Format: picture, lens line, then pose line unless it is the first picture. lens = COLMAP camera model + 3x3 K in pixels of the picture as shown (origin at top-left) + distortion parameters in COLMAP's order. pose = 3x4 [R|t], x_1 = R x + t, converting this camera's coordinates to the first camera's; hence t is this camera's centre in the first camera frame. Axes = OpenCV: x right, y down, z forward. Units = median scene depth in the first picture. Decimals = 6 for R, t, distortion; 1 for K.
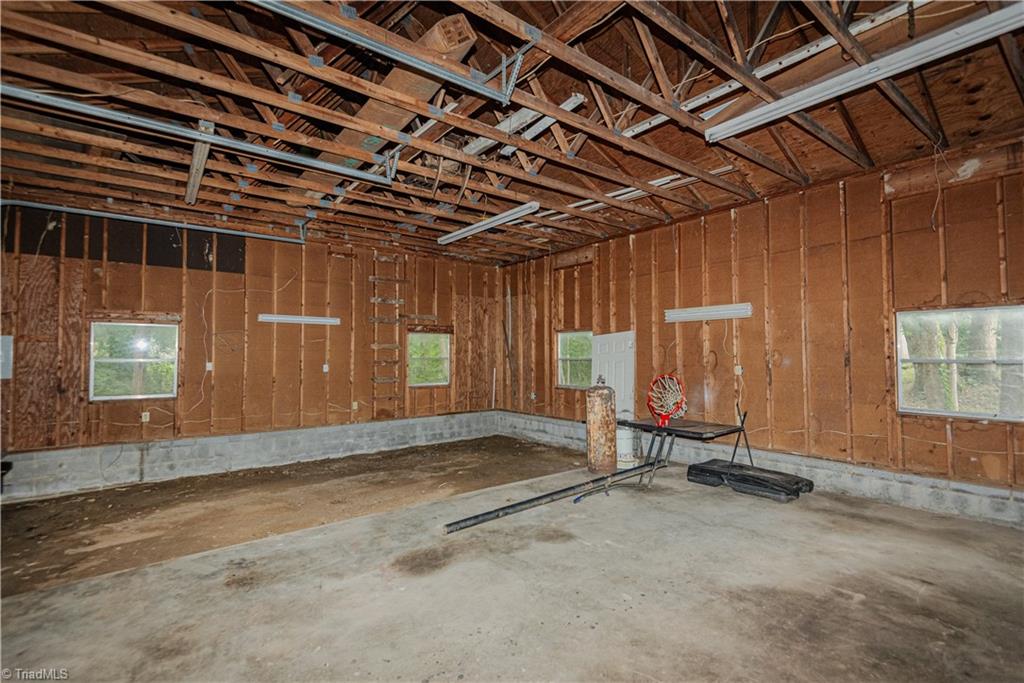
lens RADIAL K [[468.1, 0, 517.6], [0, 468.1, 335.3], [0, 0, 1]] dist [0.010287, -0.006963]
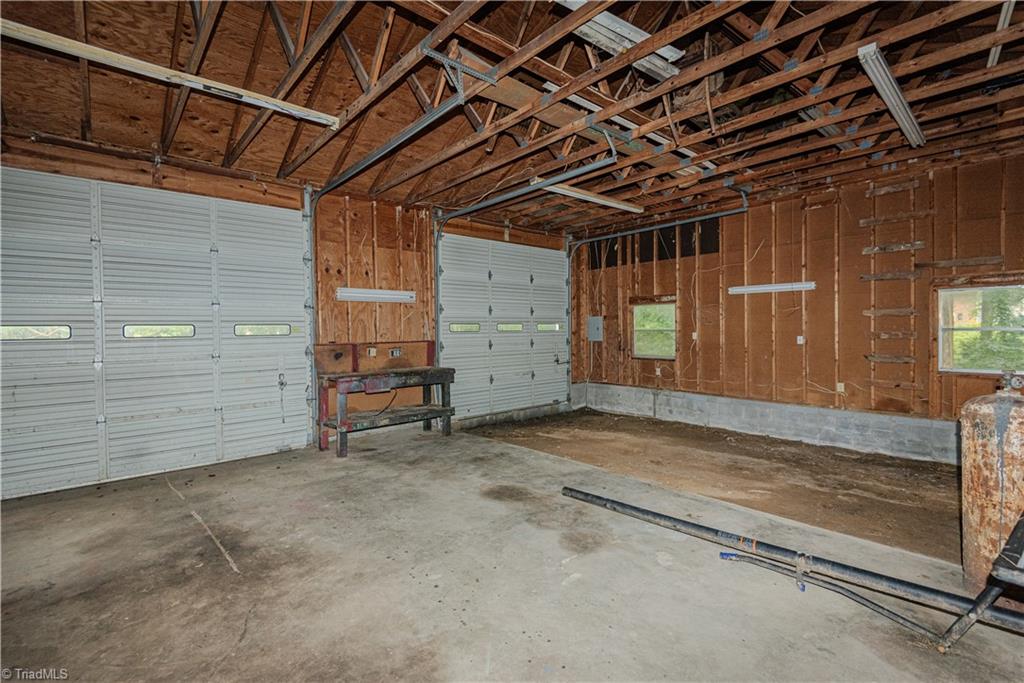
lens RADIAL K [[468.1, 0, 518.3], [0, 468.1, 340.2], [0, 0, 1]] dist [0.010287, -0.006963]
pose [[0.063442, 0.028738, -0.997572, 0.793509], [0.048015, 0.998340, 0.031814, 0.029879], [0.996830, -0.049917, 0.061957, 0.752448]]
